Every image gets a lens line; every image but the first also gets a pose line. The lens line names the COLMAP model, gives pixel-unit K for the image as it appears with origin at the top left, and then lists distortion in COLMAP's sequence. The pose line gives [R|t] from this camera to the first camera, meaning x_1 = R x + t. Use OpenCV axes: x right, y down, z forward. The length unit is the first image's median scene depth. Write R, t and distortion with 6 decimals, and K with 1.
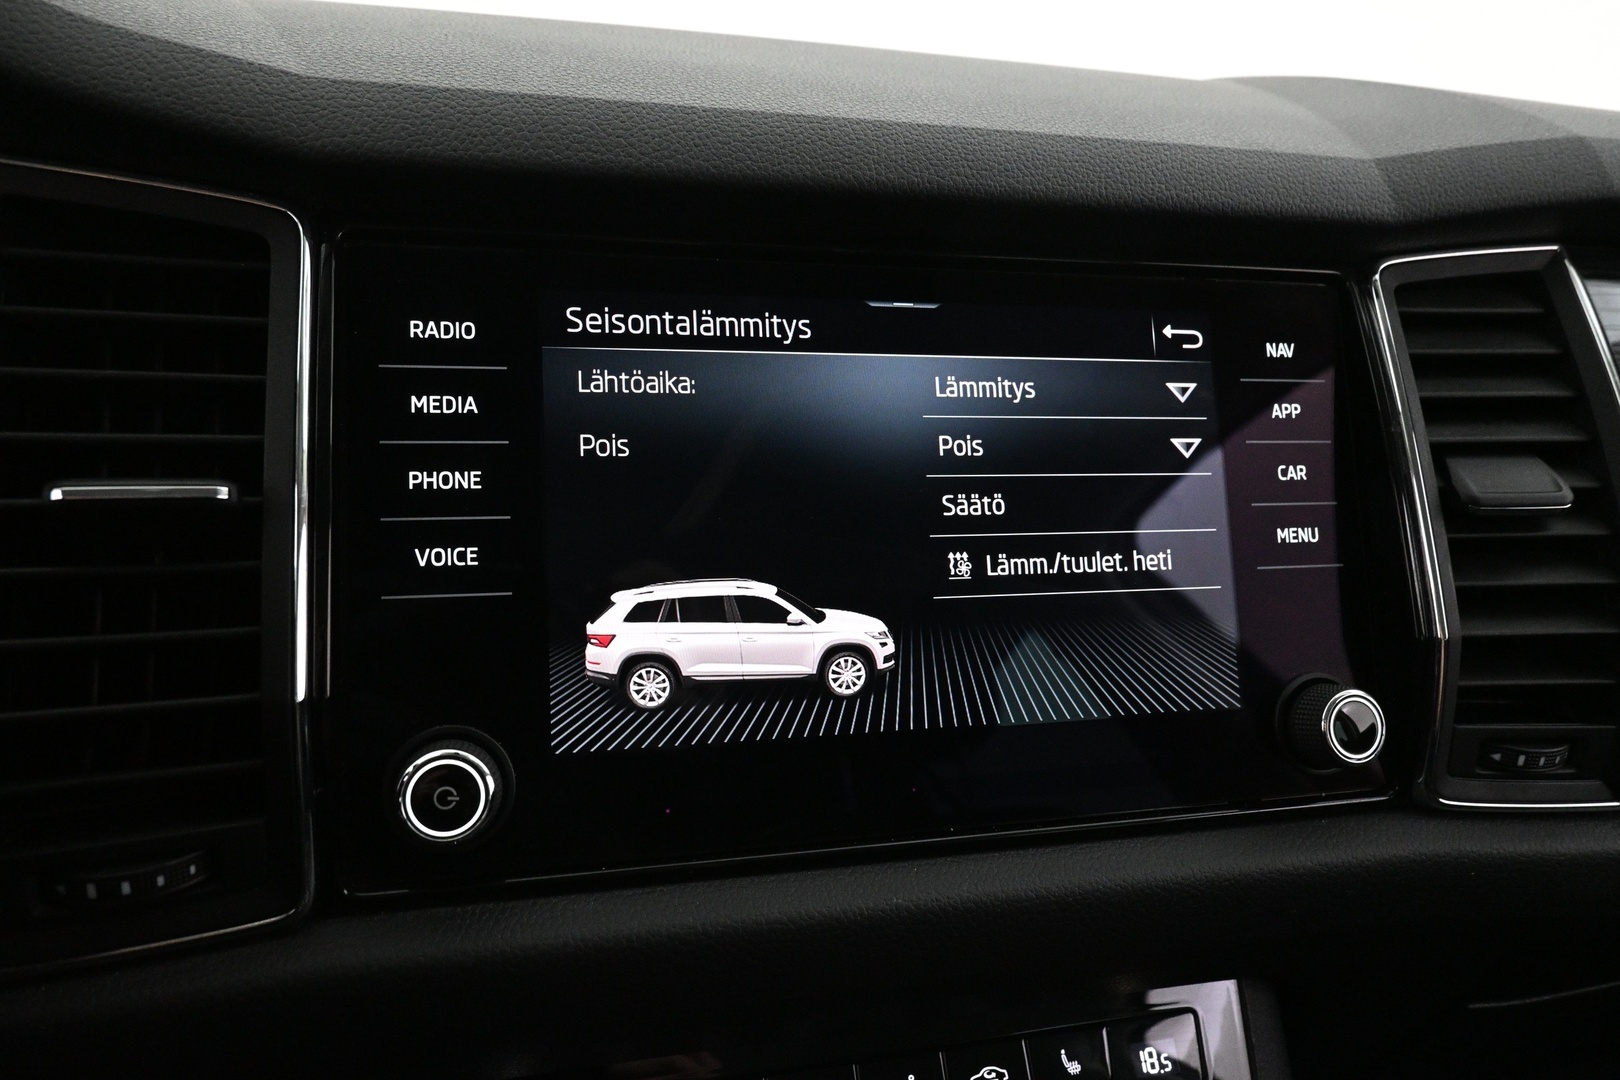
lens RADIAL K [[1102.8, 0, 810.0], [0, 1102.8, 540.0], [0, 0, 1]] dist [-0.002679, 0.000049]
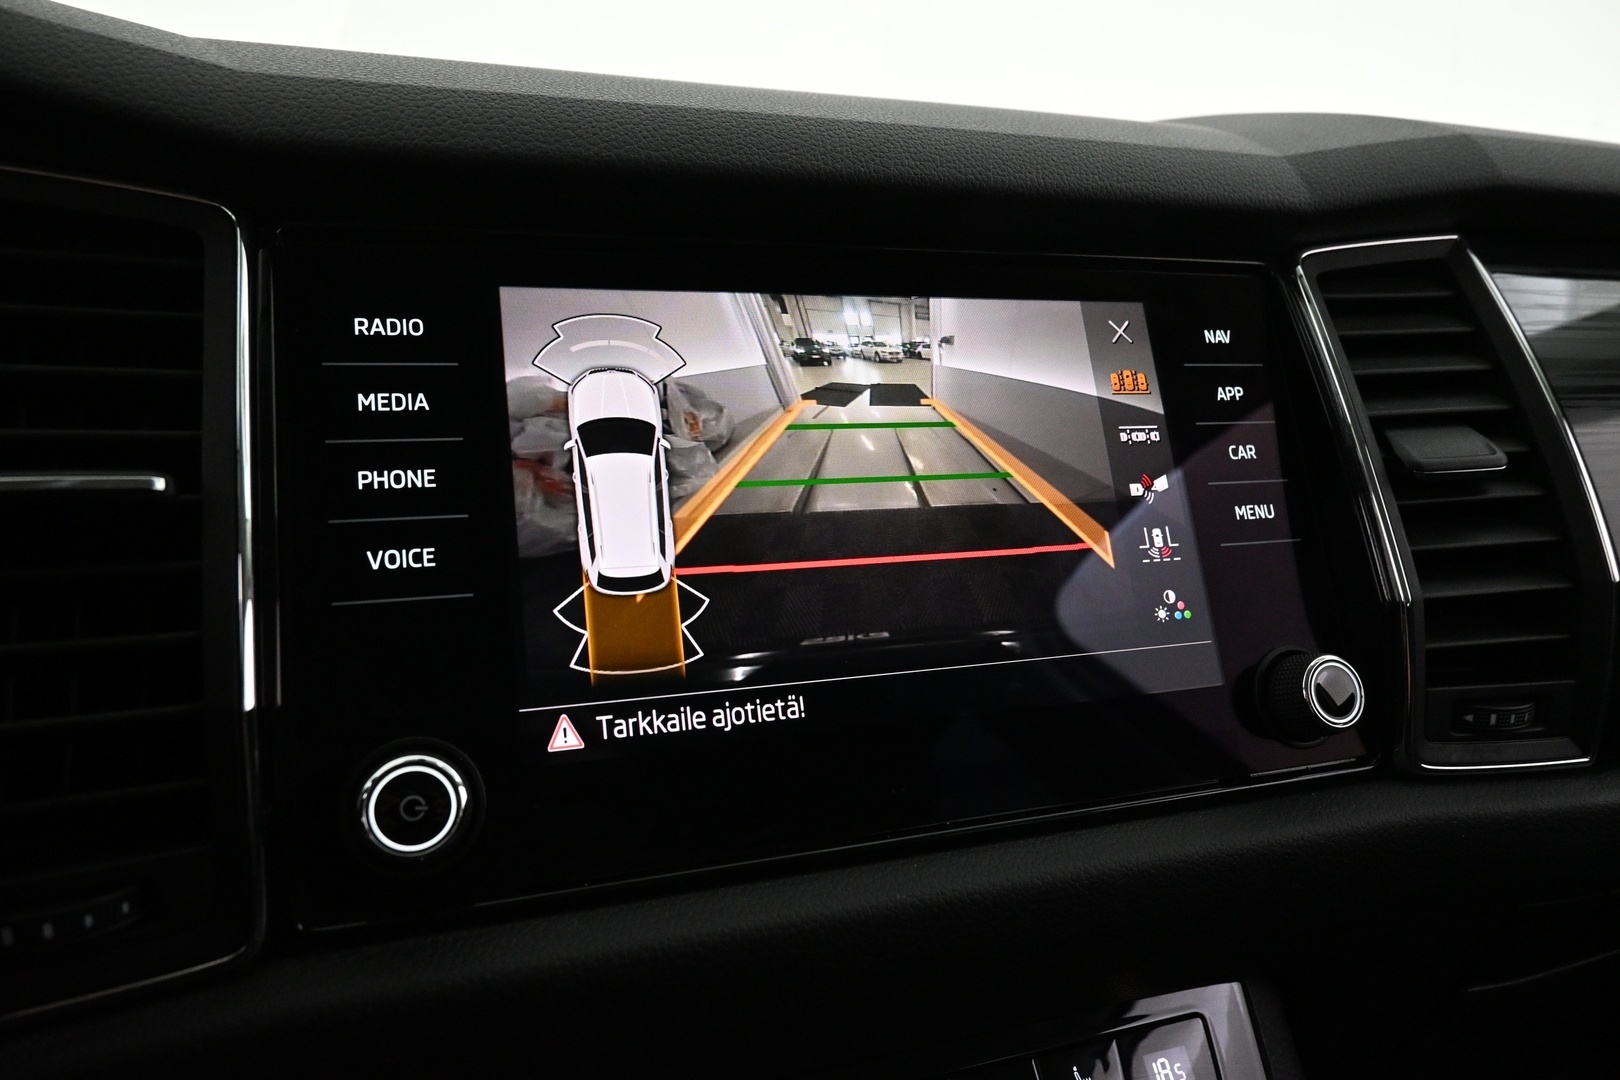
lens RADIAL K [[1102.8, 0, 810.0], [0, 1102.8, 540.0], [0, 0, 1]] dist [-0.002679, 0.000049]
pose [[0.994643, -0.059173, 0.084758, -0.058782], [0.067750, 0.992455, -0.102186, 0.112822], [-0.078072, 0.107381, 0.991148, 0.038122]]
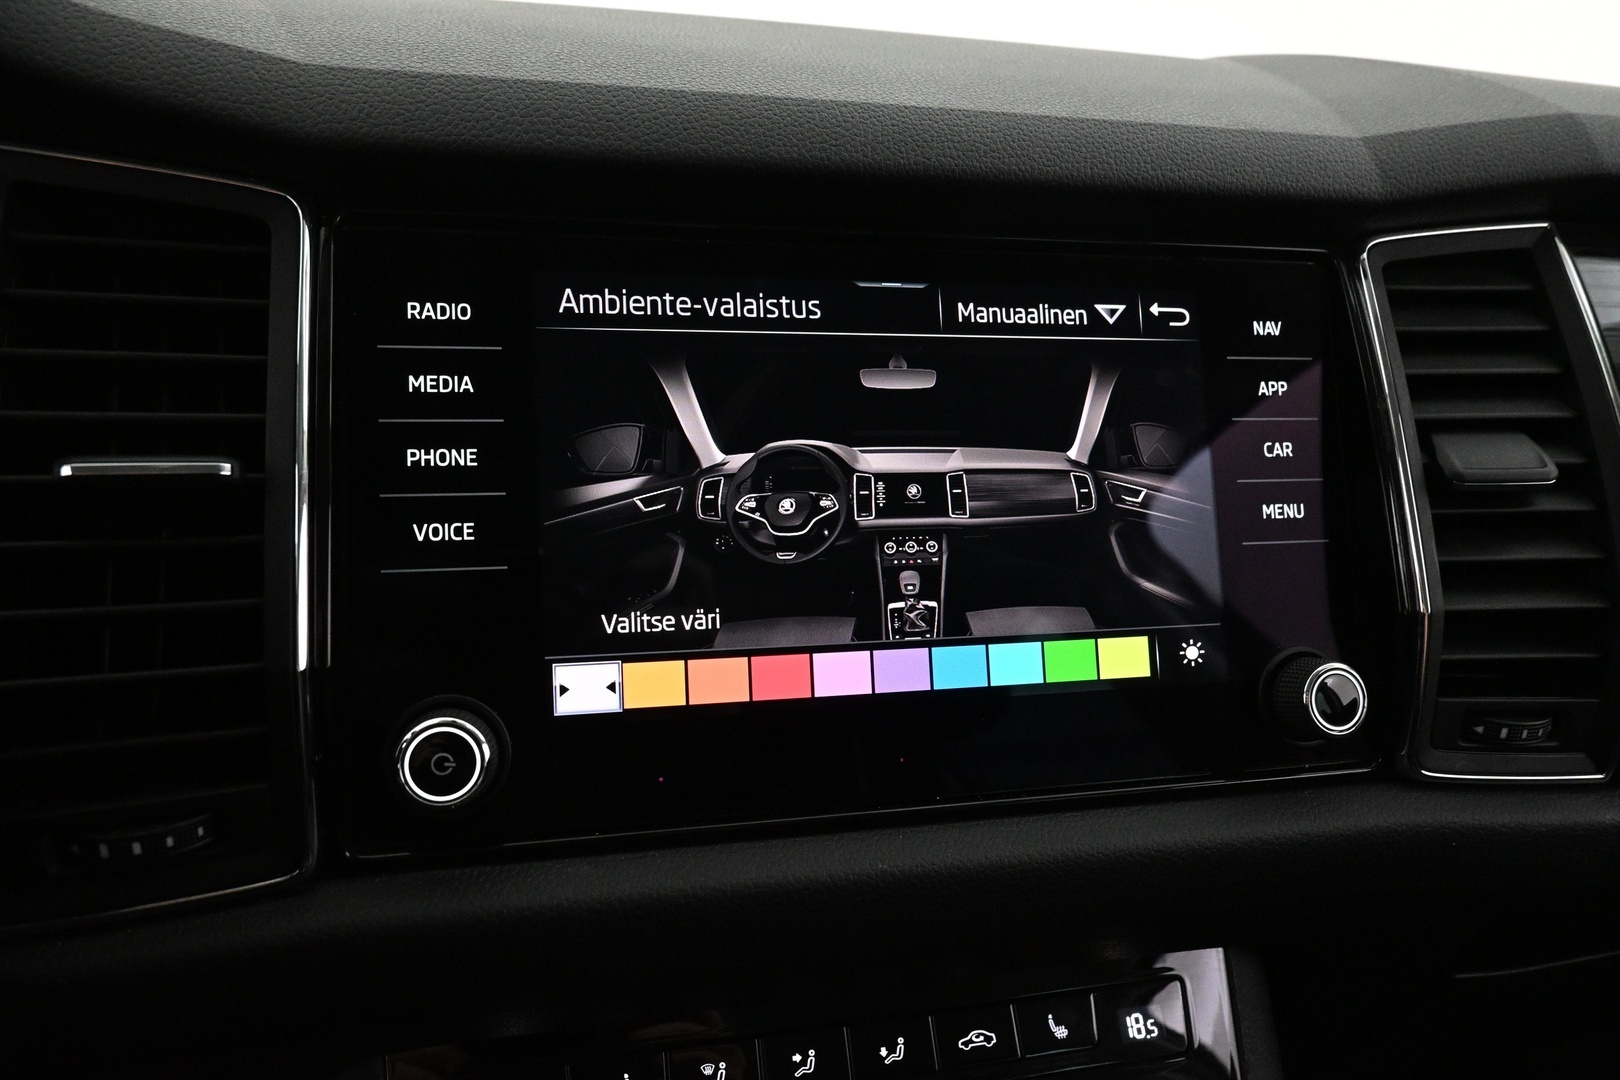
lens RADIAL K [[1102.8, 0, 810.0], [0, 1102.8, 540.0], [0, 0, 1]] dist [-0.002679, 0.000049]
pose [[0.999877, -0.001048, -0.015636, 0.027184], [0.001283, 0.999886, 0.015032, 0.007367], [0.015619, -0.015050, 0.999765, -0.023657]]
